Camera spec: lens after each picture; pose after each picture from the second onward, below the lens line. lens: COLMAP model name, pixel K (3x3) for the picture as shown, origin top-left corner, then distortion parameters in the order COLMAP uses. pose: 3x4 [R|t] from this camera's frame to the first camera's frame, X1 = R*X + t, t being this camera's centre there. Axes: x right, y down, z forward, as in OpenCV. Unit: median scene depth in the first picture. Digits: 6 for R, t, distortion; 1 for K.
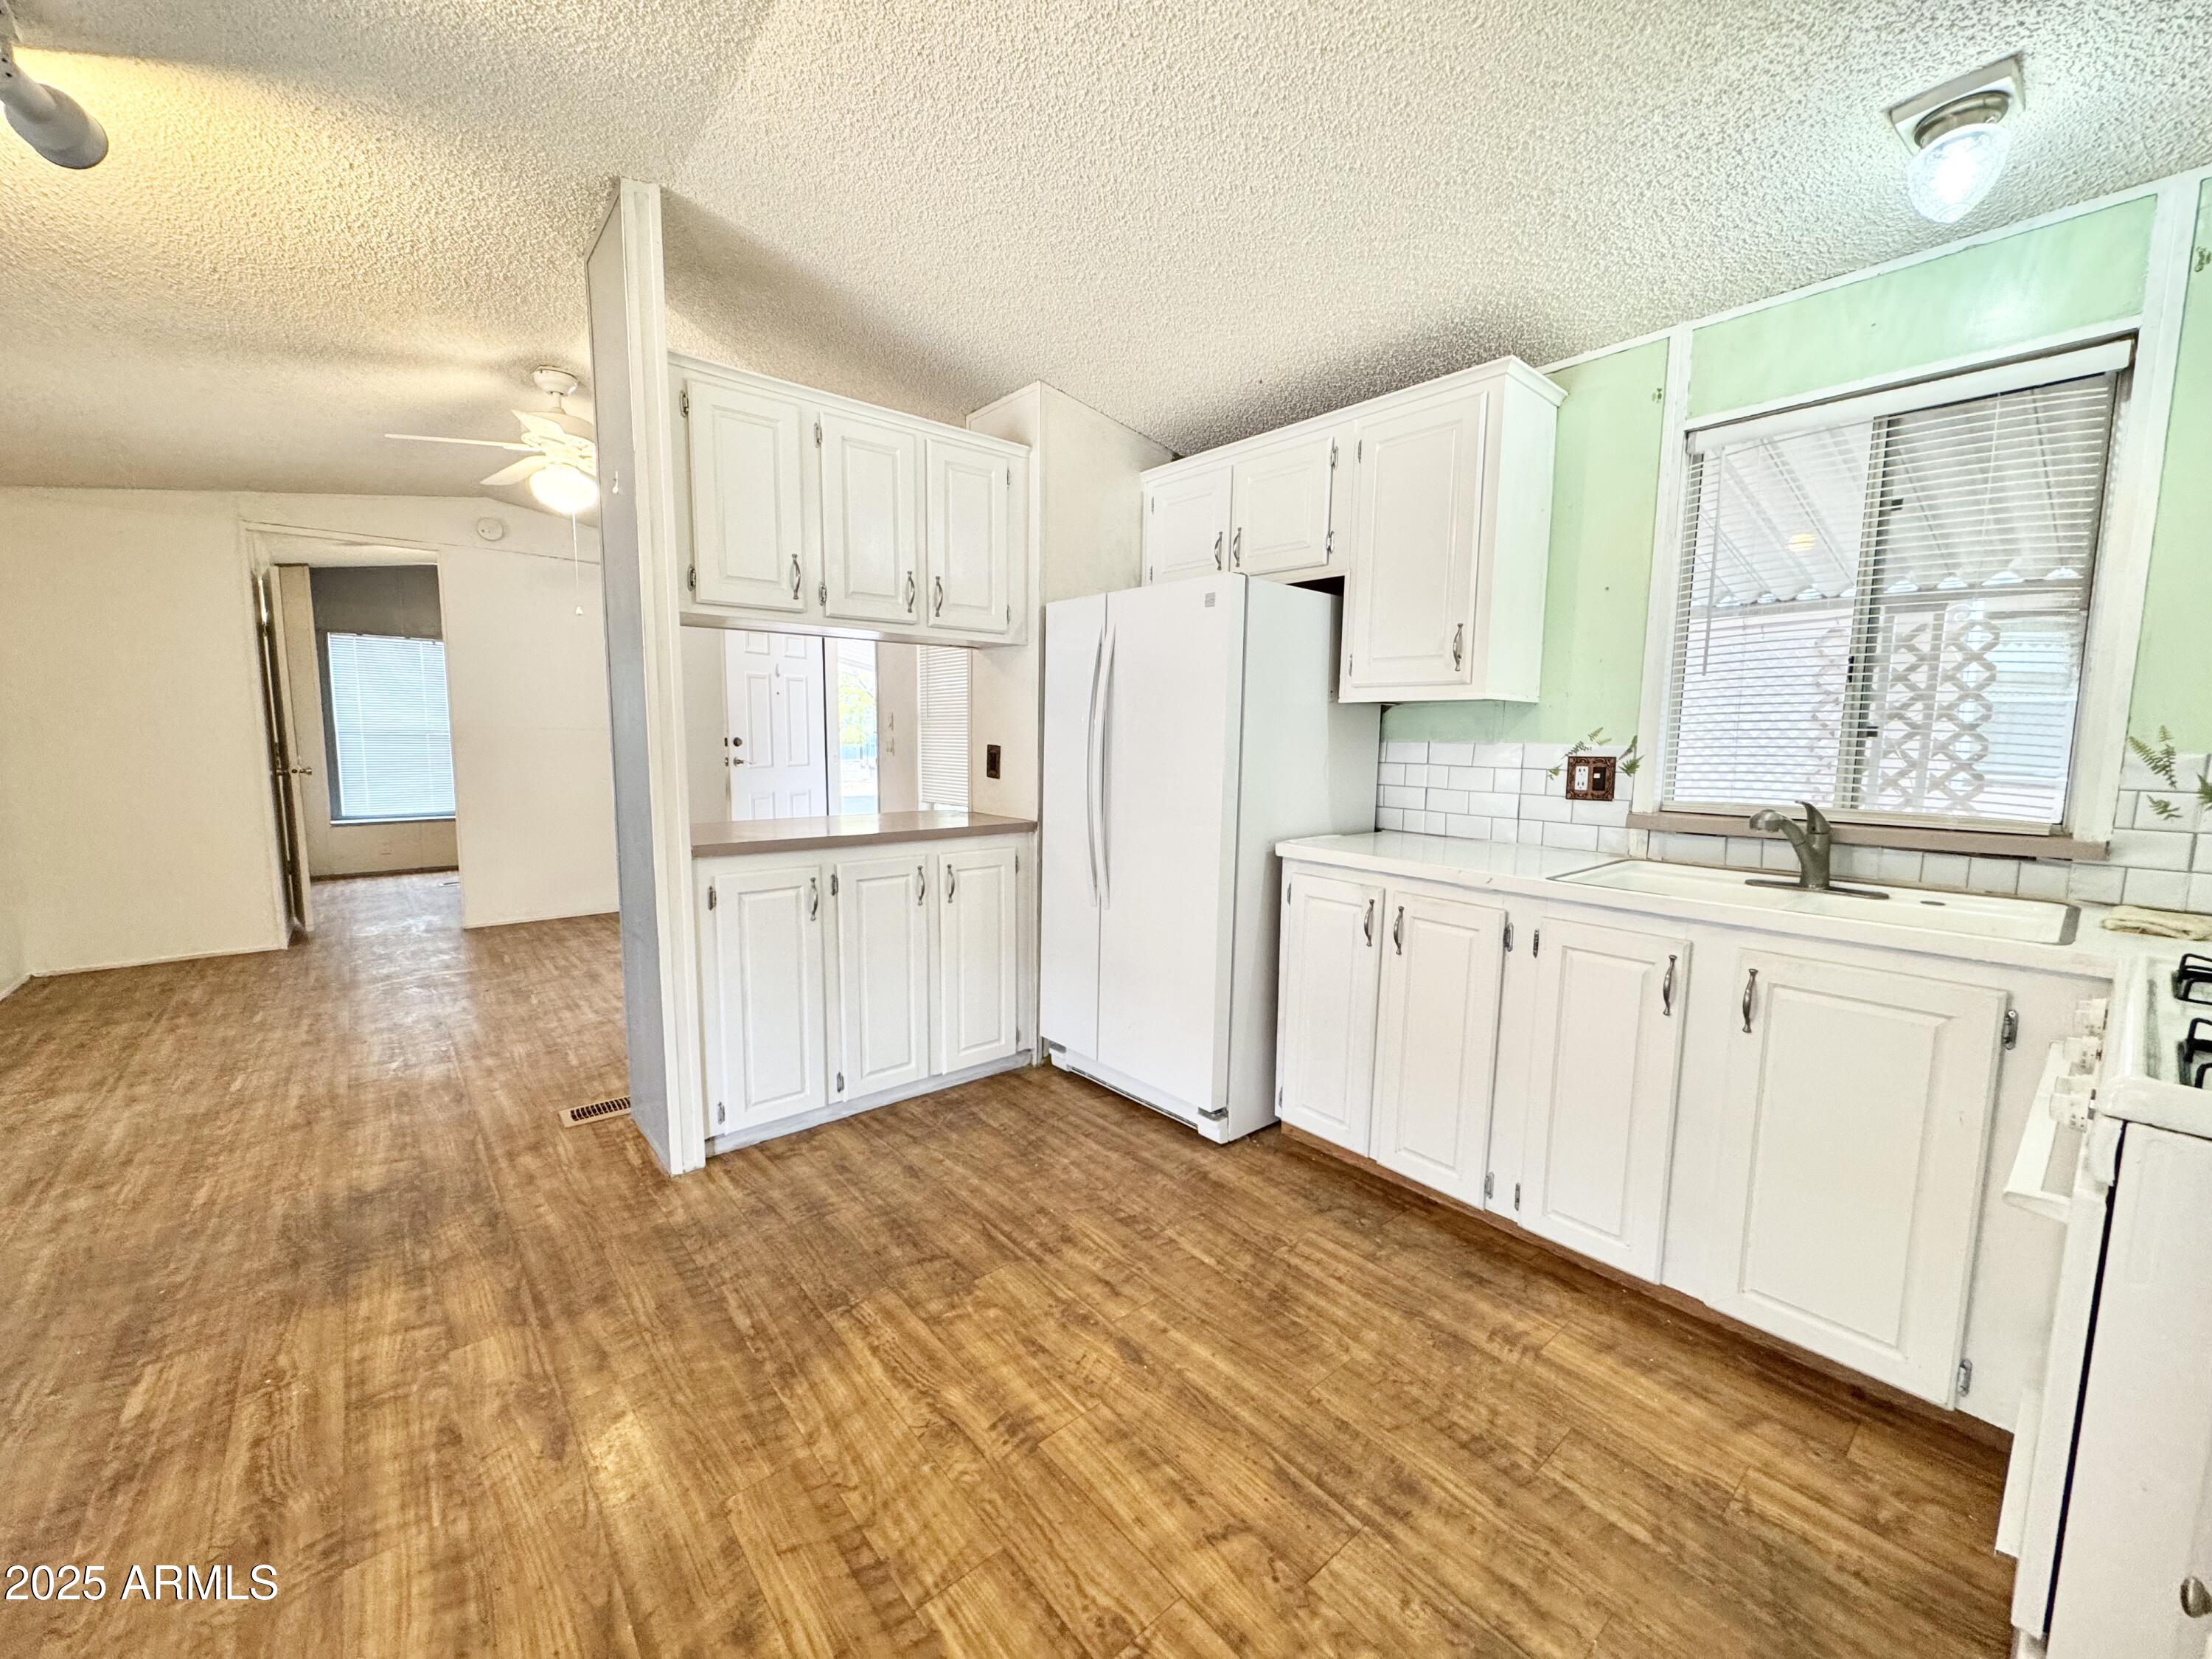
lens RADIAL K [[879.6, 0, 1106.0], [0, 879.6, 829.5], [0, 0, 1]] dist [-0.001244, -0.000354]
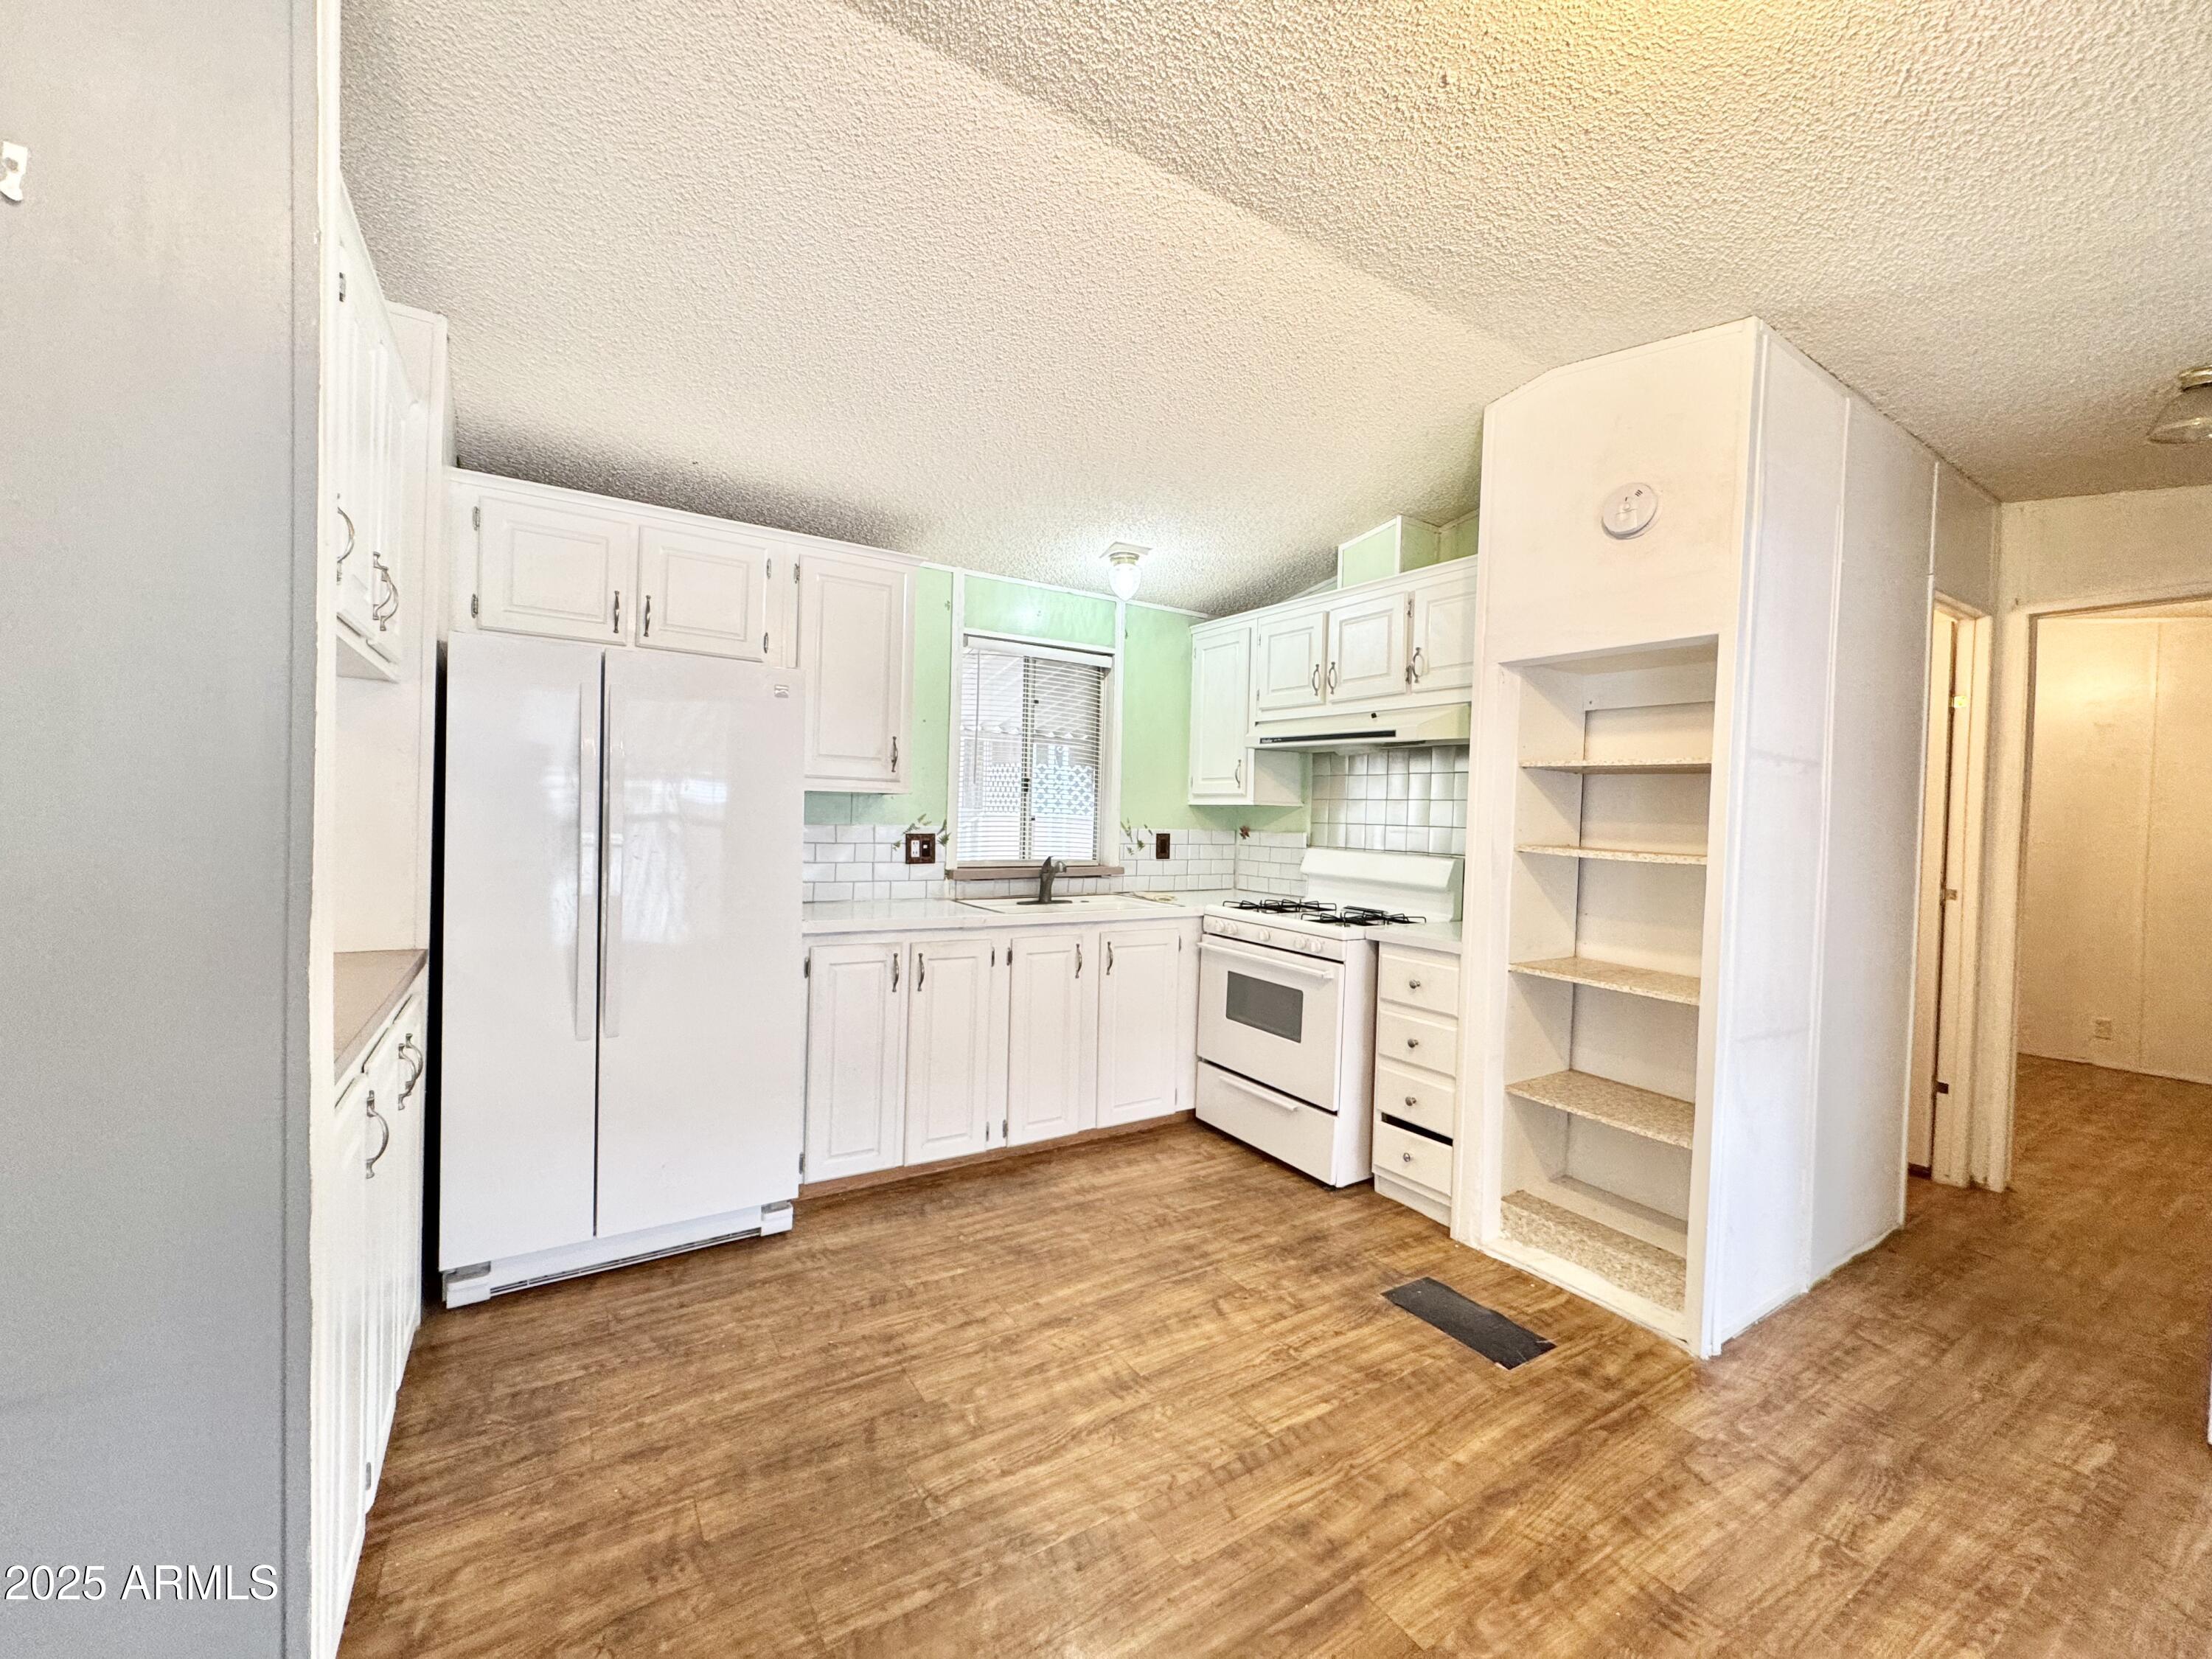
lens RADIAL K [[879.6, 0, 1106.0], [0, 879.6, 829.5], [0, 0, 1]] dist [-0.001244, -0.000354]
pose [[0.132861, -0.021959, 0.990891, -1.177379], [0.084261, 0.996385, 0.010782, -0.110743], [-0.987546, 0.082061, 0.134231, 0.699845]]
